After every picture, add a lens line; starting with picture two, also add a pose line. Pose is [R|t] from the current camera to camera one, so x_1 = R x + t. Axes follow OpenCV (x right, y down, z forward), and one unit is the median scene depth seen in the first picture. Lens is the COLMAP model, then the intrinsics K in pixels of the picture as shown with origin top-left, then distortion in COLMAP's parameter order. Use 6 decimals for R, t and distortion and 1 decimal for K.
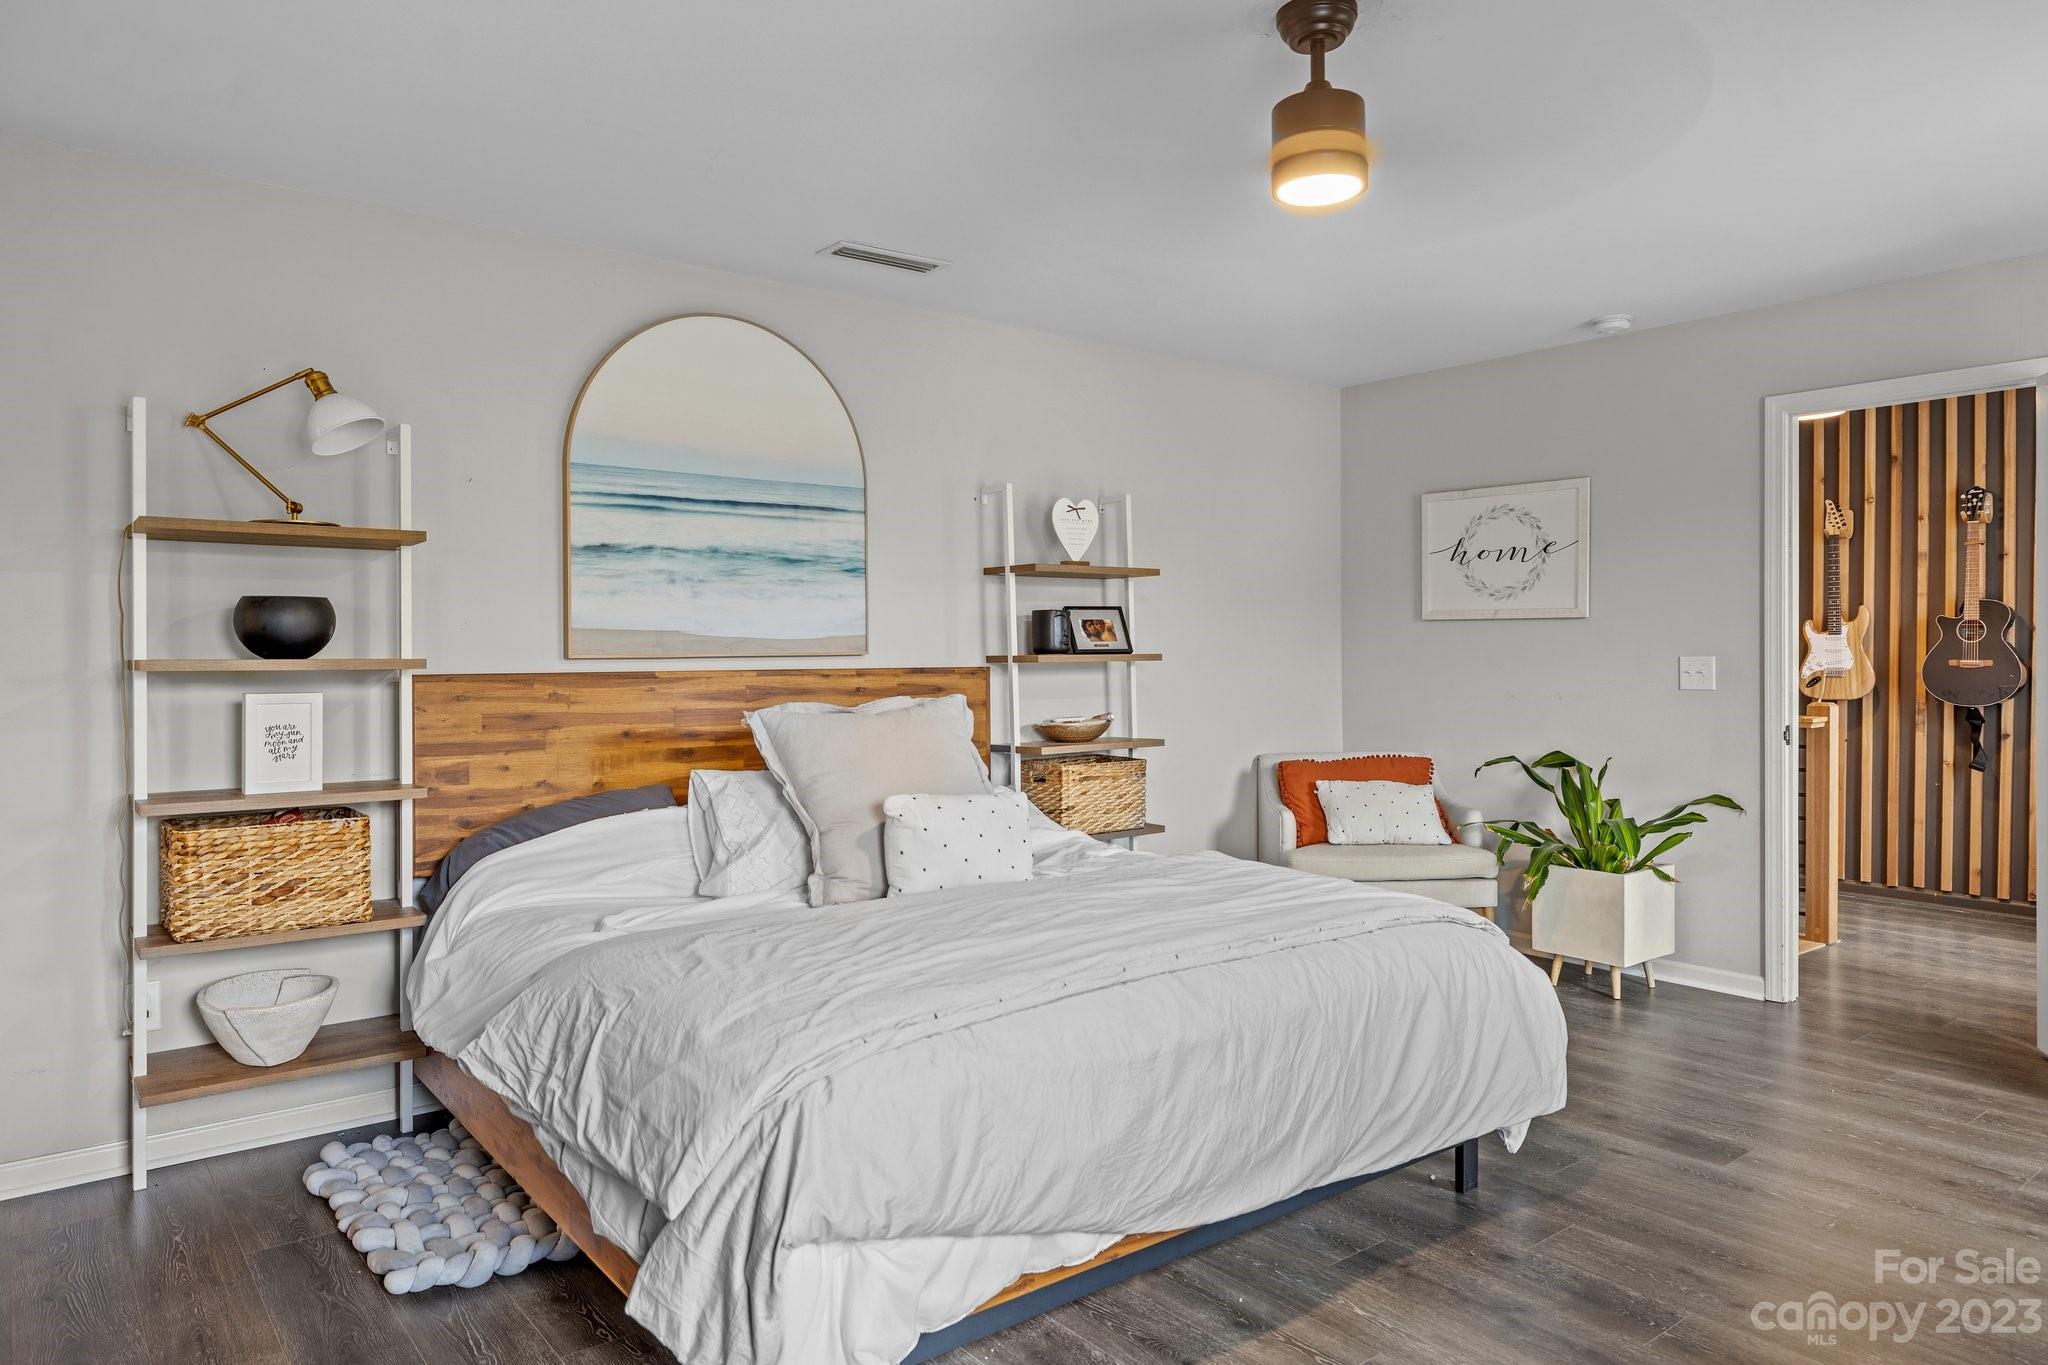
lens RADIAL K [[1314.1, 0, 1017.1], [0, 1314.1, 666.6], [0, 0, 1]] dist [0.002422, 0.002481]
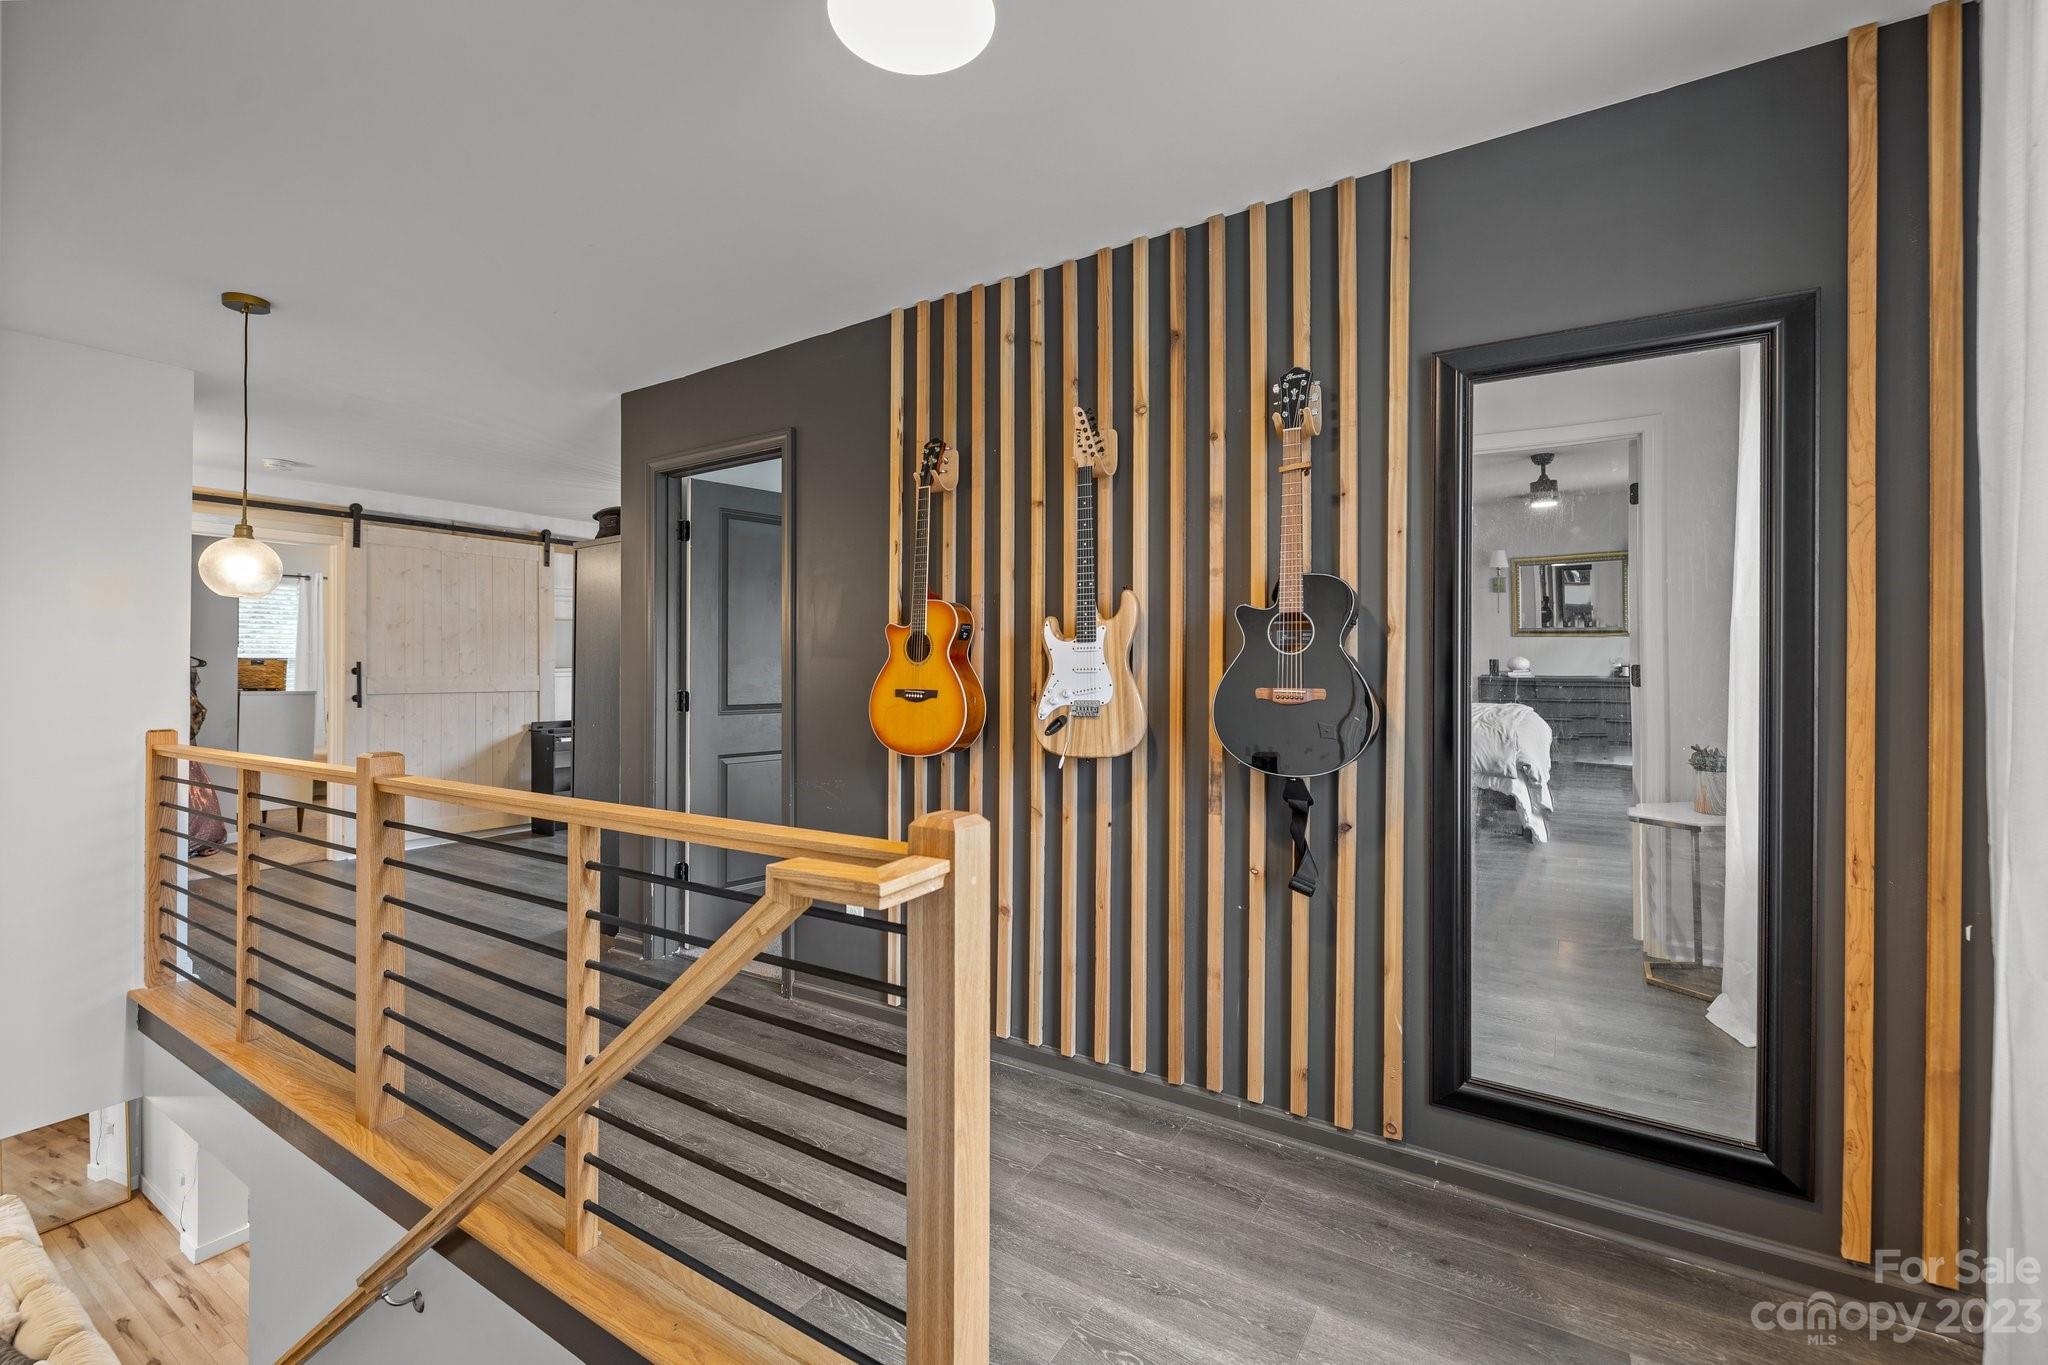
lens RADIAL K [[880.7, 0, 1020.9], [0, 880.7, 670.2], [0, 0, 1]] dist [-0.000777, -0.000098]
pose [[0.943085, 0.001484, 0.332549, 0.482445], [0.002965, 0.999913, -0.012869, -0.007422], [-0.332539, 0.013123, 0.942998, 0.671576]]
